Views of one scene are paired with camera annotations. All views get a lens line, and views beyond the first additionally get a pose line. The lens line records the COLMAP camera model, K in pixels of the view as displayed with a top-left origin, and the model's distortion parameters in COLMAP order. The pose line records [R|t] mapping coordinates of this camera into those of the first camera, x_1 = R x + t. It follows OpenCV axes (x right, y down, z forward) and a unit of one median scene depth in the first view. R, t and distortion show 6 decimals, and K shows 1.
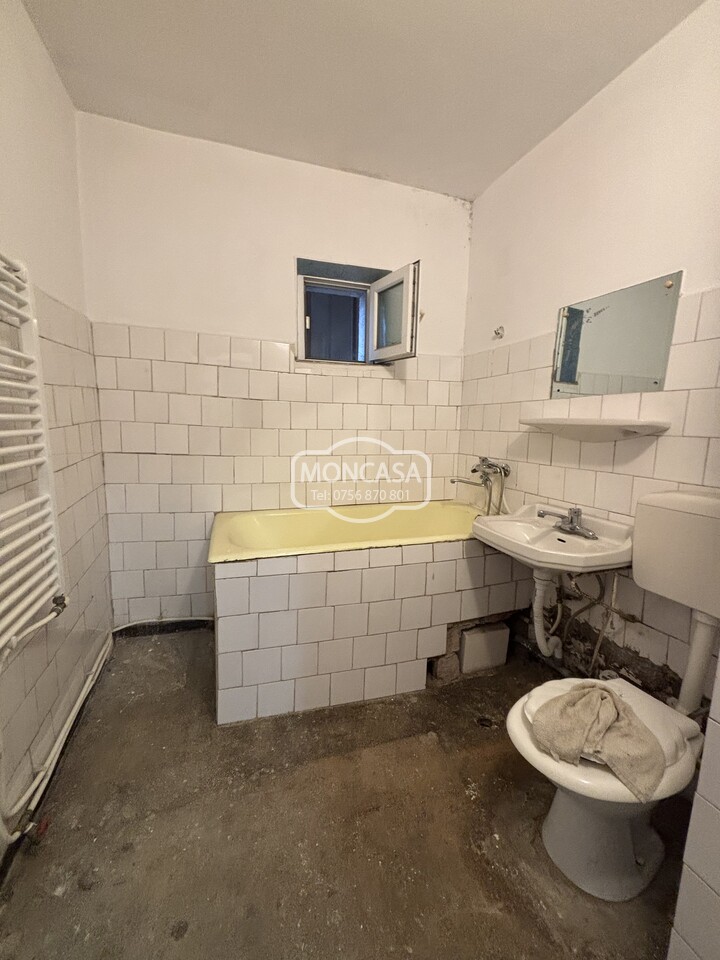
lens RADIAL K [[387.8, 0, 359.8], [0, 387.8, 480.1], [0, 0, 1]] dist [-0.005536, 0.002176]
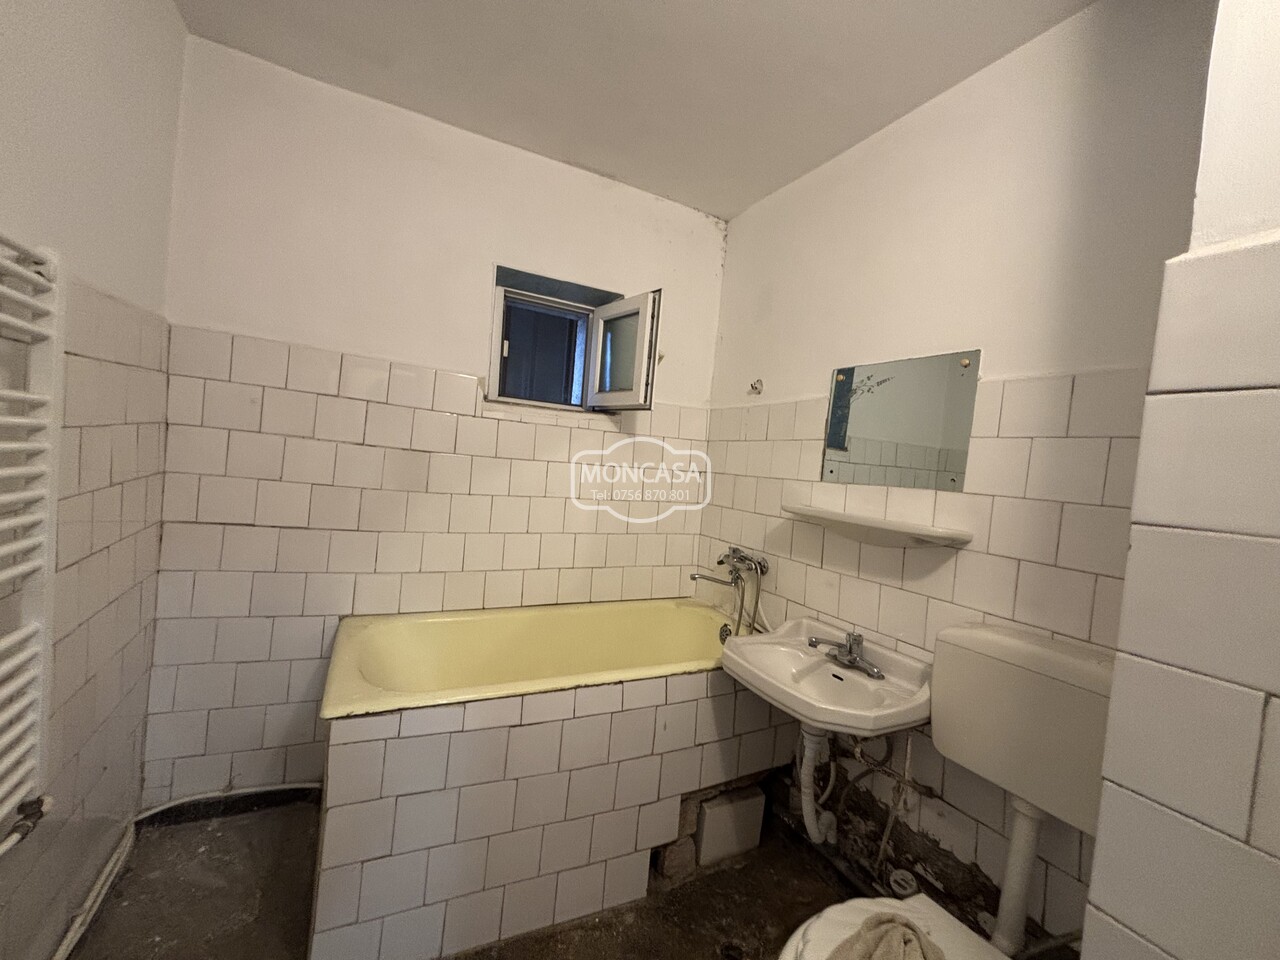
lens RADIAL K [[517.1, 0, 636.1], [0, 517.1, 477.6], [0, 0, 1]] dist [-0.005536, 0.002176]
pose [[0.987724, 0.059713, 0.144348, -0.022863], [-0.043640, 0.992742, -0.112063, -0.089563], [-0.149992, 0.104388, 0.983161, 0.046148]]
